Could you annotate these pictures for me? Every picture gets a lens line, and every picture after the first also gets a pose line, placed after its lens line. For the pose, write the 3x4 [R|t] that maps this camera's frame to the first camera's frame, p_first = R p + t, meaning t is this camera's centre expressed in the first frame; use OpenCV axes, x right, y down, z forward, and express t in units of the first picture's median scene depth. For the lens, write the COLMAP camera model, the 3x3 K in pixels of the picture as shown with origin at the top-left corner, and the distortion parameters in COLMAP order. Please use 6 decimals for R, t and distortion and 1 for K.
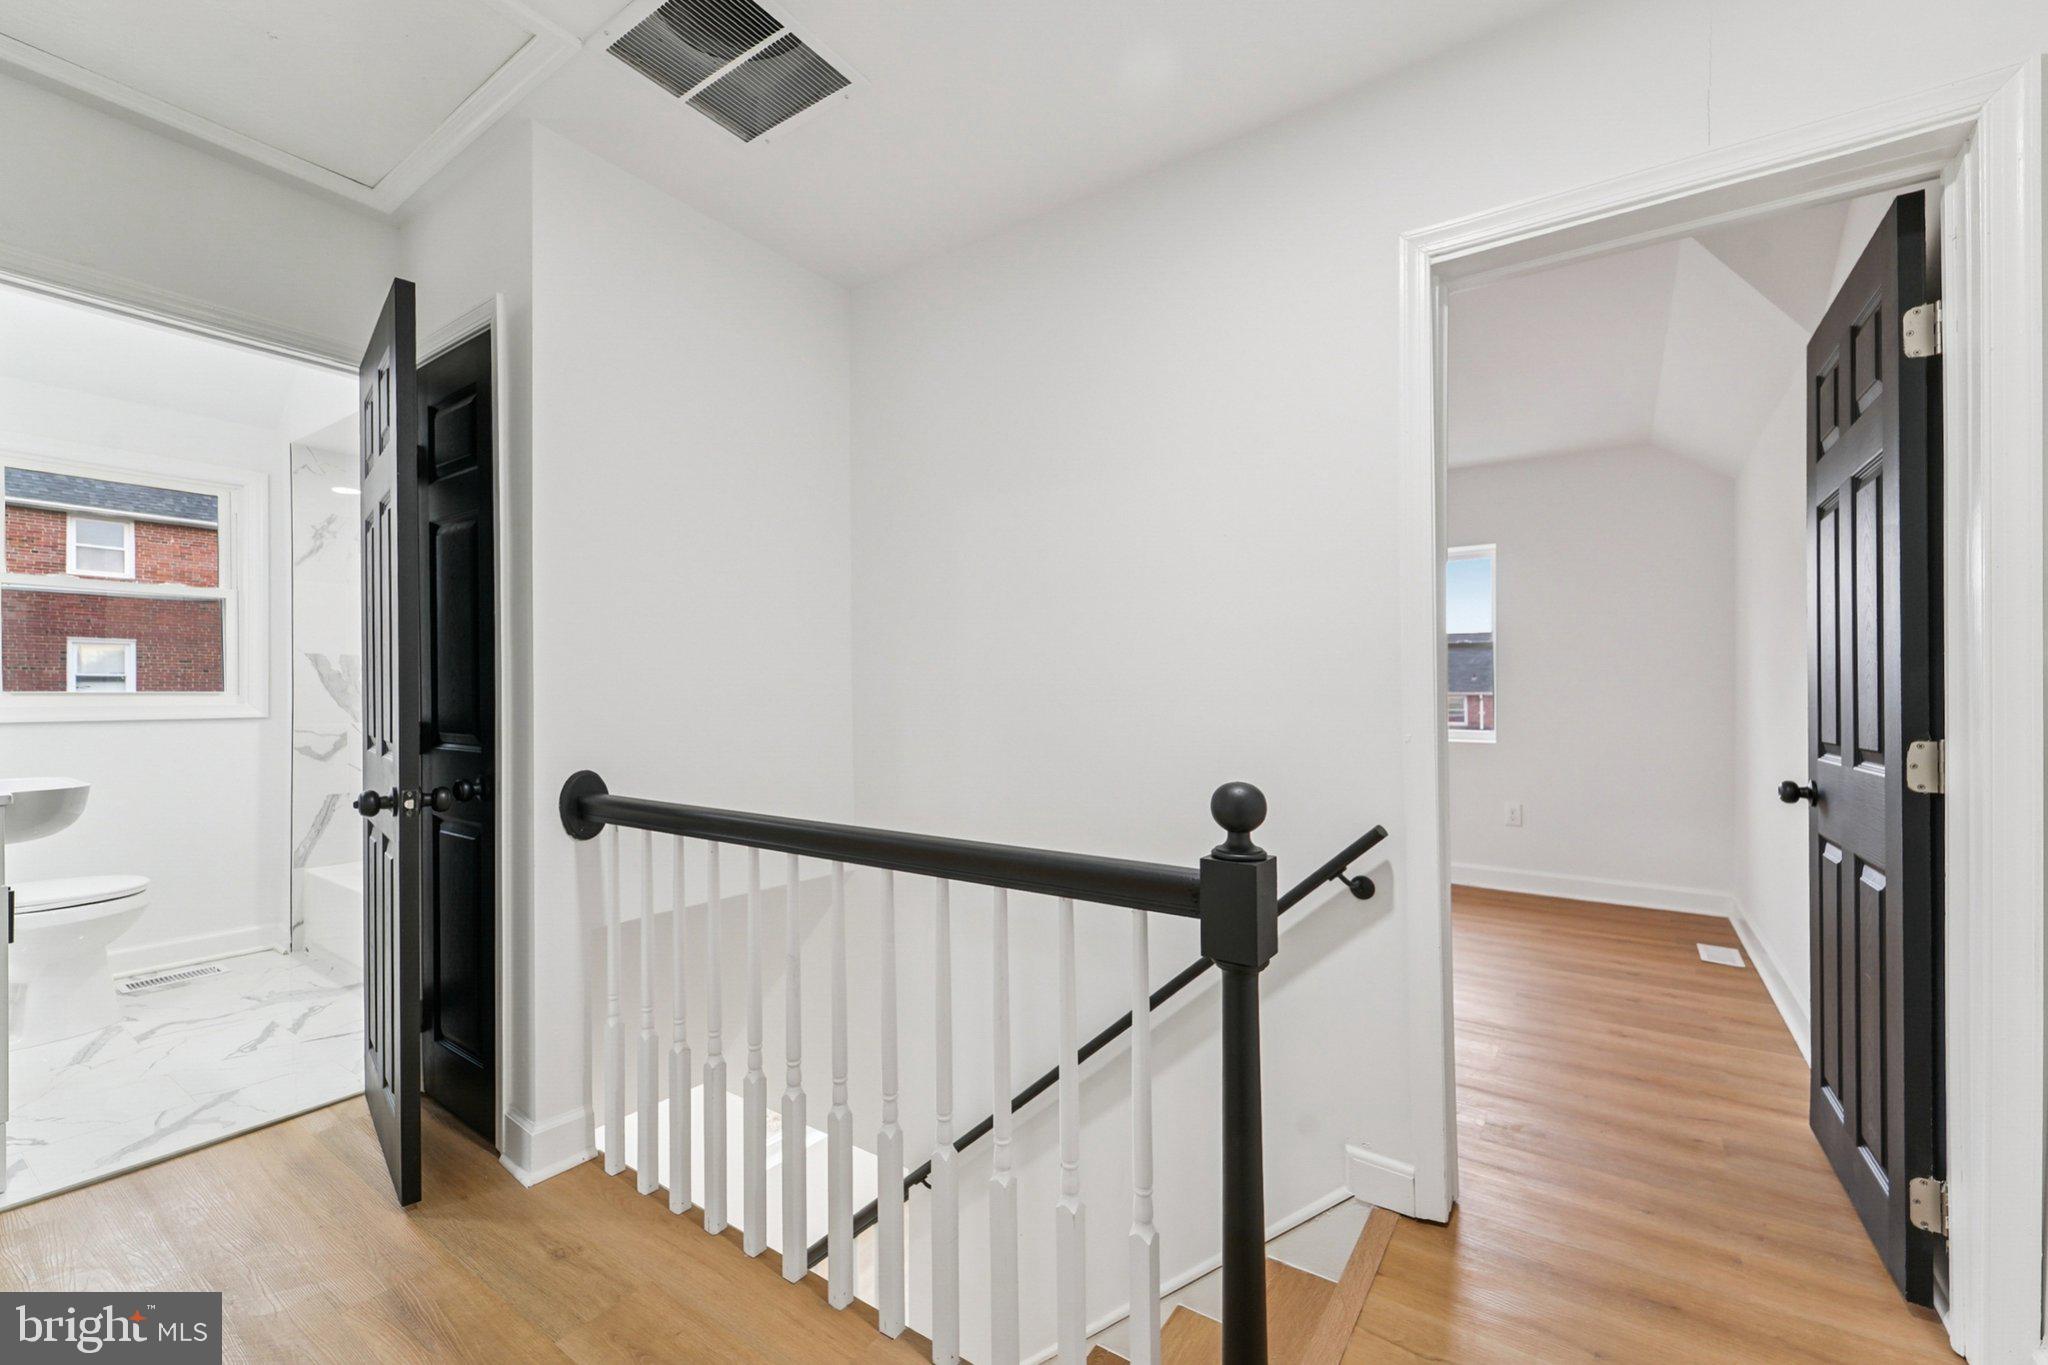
lens RADIAL K [[836.1, 0, 1027.2], [0, 836.1, 695.5], [0, 0, 1]] dist [0.018904, -0.007049]
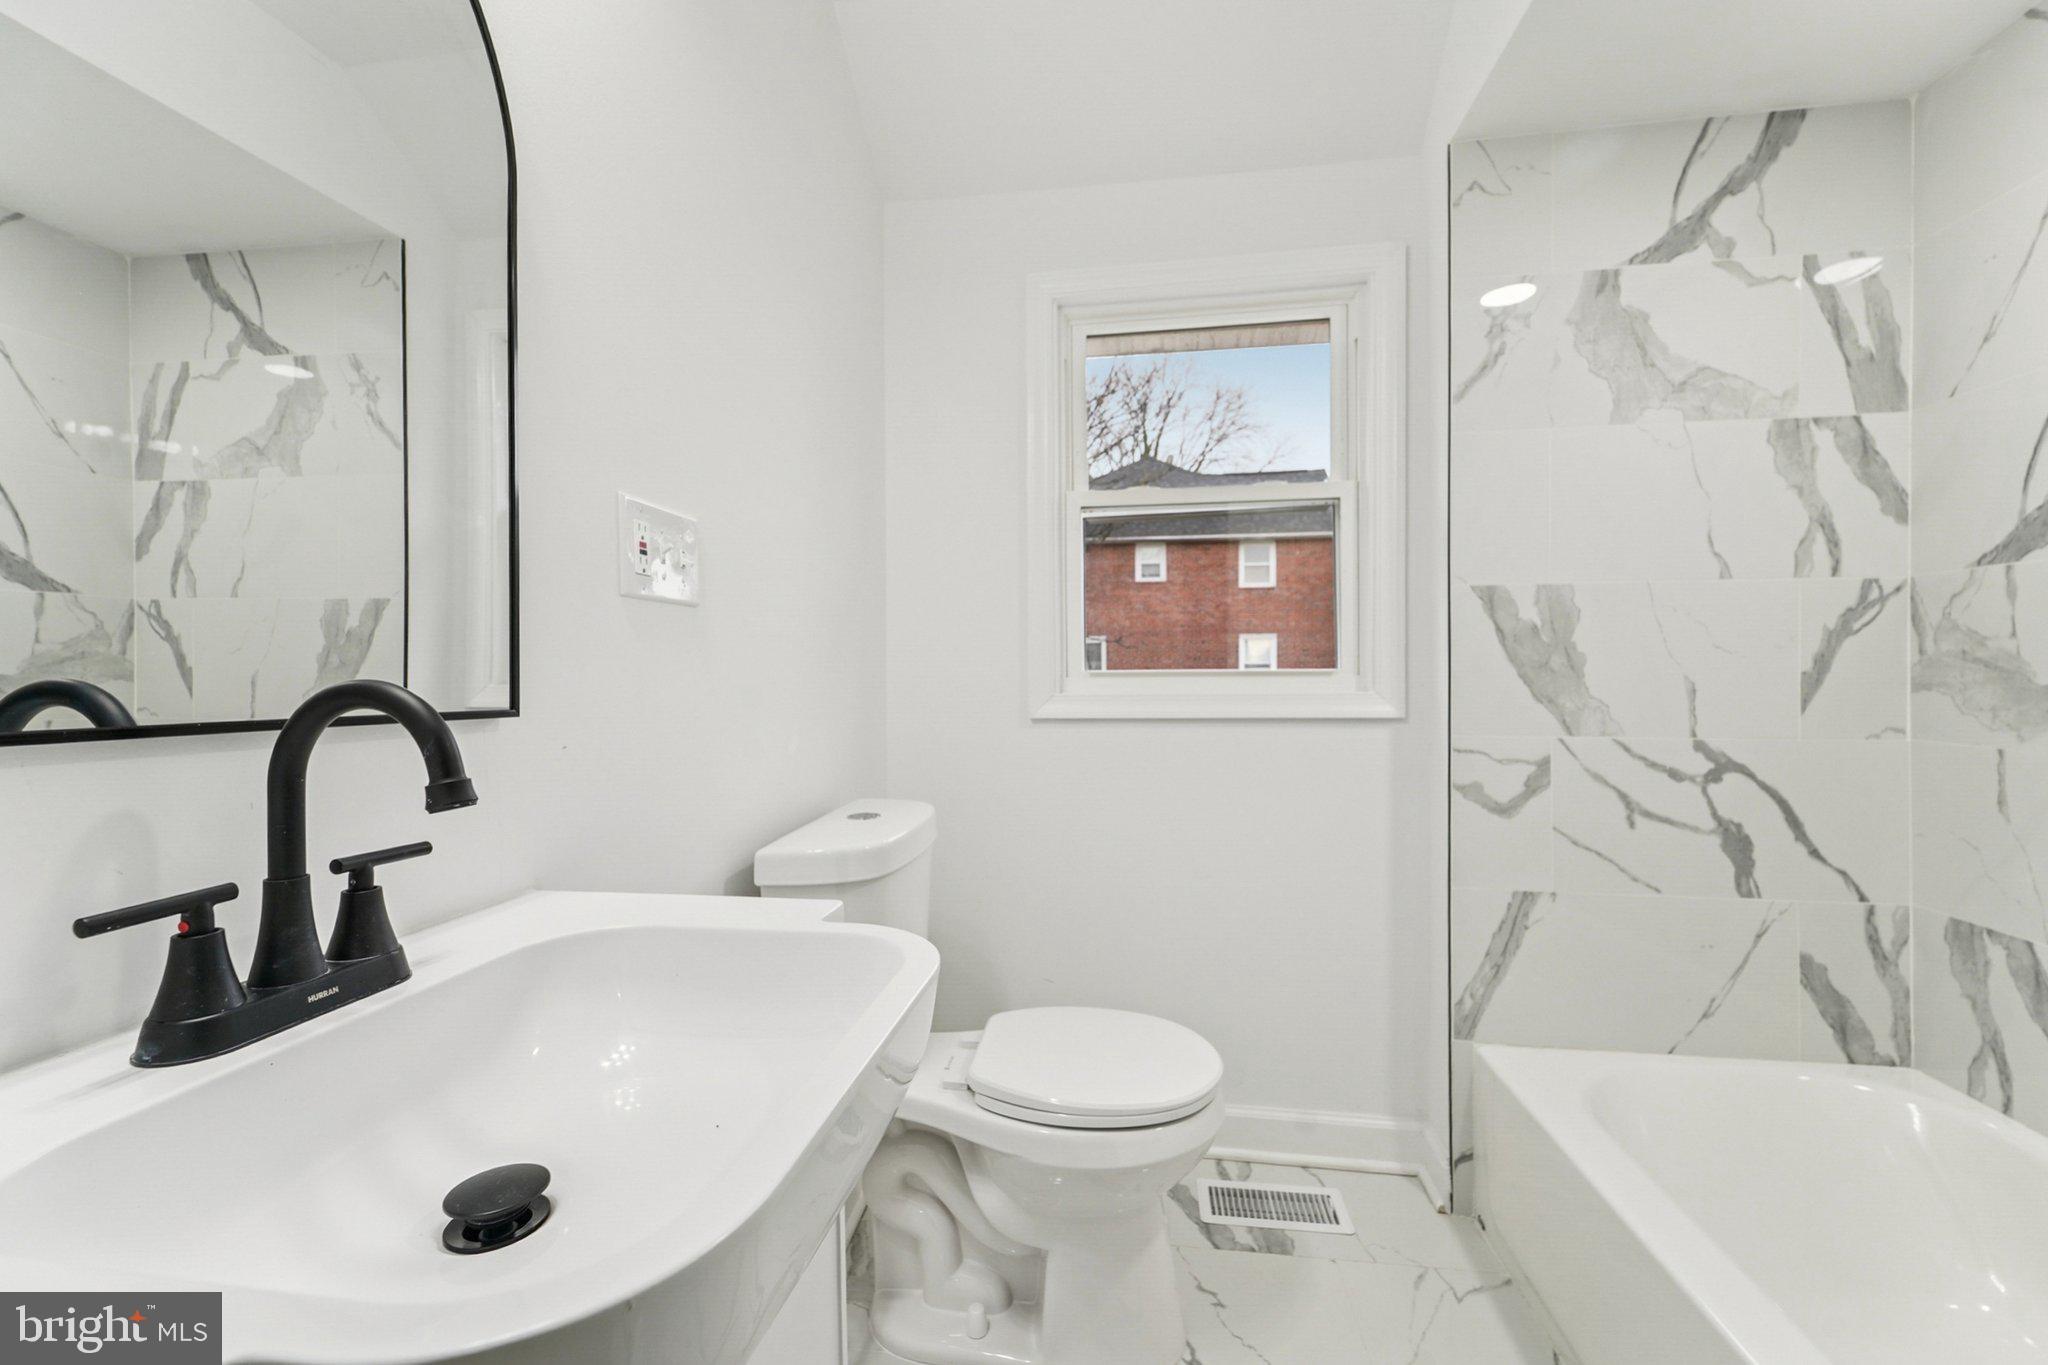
lens RADIAL K [[821.7, 0, 1034.2], [0, 821.7, 693.2], [0, 0, 1]] dist [0.018253, -0.006907]
pose [[0.448938, 0.009318, -0.893514, -0.543734], [0.007670, 0.999869, 0.014281, 0.001495], [0.893530, -0.013264, 0.448808, 0.564704]]
